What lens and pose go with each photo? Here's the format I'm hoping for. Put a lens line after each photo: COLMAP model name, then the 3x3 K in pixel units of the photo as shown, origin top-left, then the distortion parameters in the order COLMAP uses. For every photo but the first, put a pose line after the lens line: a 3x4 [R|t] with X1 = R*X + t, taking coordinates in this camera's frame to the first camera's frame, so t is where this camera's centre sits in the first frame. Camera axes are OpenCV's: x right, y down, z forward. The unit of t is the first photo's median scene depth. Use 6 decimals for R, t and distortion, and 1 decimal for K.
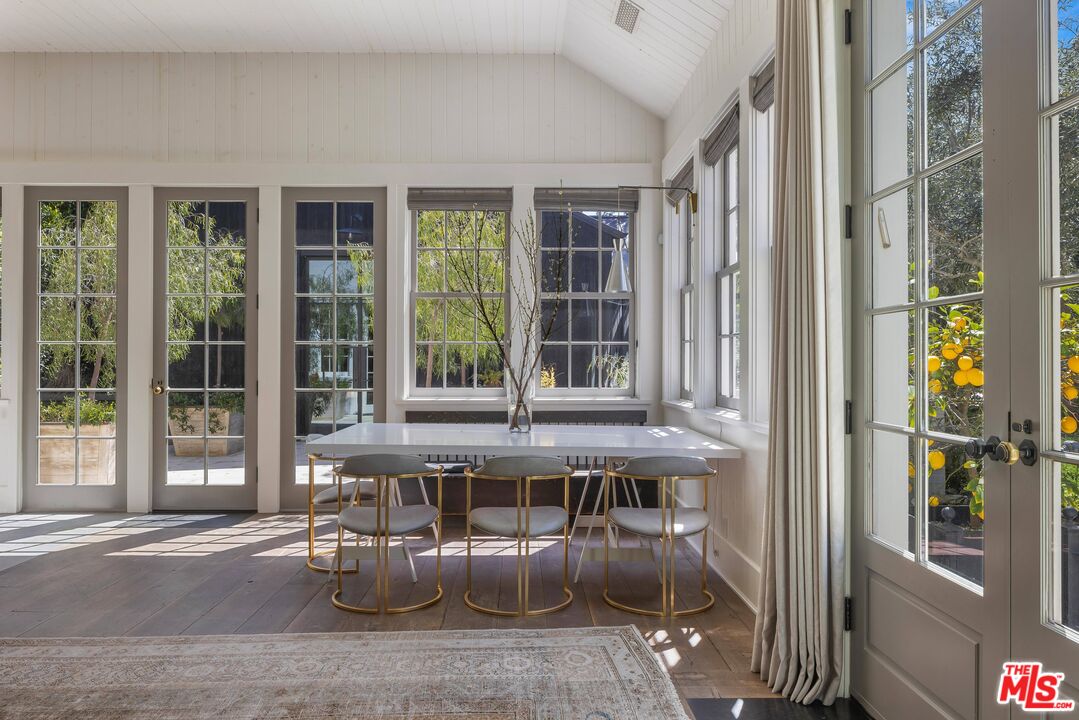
lens RADIAL K [[721.9, 0, 538.3], [0, 721.9, 358.9], [0, 0, 1]] dist [-0.007090, 0.000288]
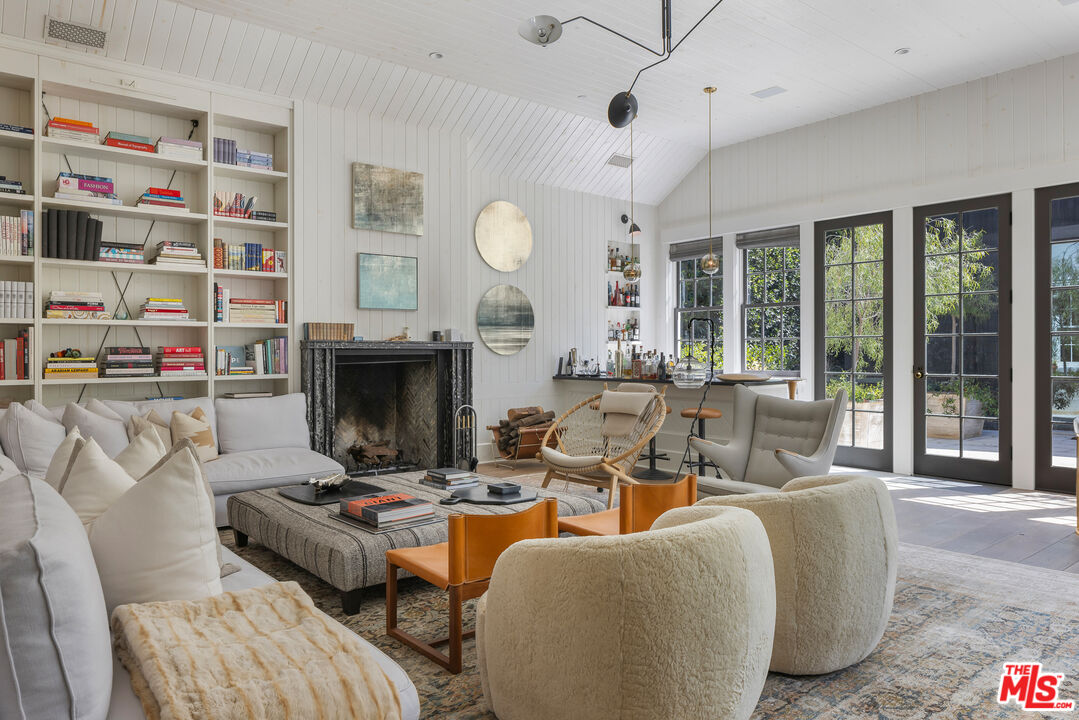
lens RADIAL K [[721.9, 0, 536.1], [0, 721.9, 353.8], [0, 0, 1]] dist [-0.007090, 0.000288]
pose [[0.613747, -0.002001, -0.789500, 0.033650], [0.007301, 0.999968, 0.003141, -0.000667], [0.789469, -0.007692, 0.613742, -0.248798]]
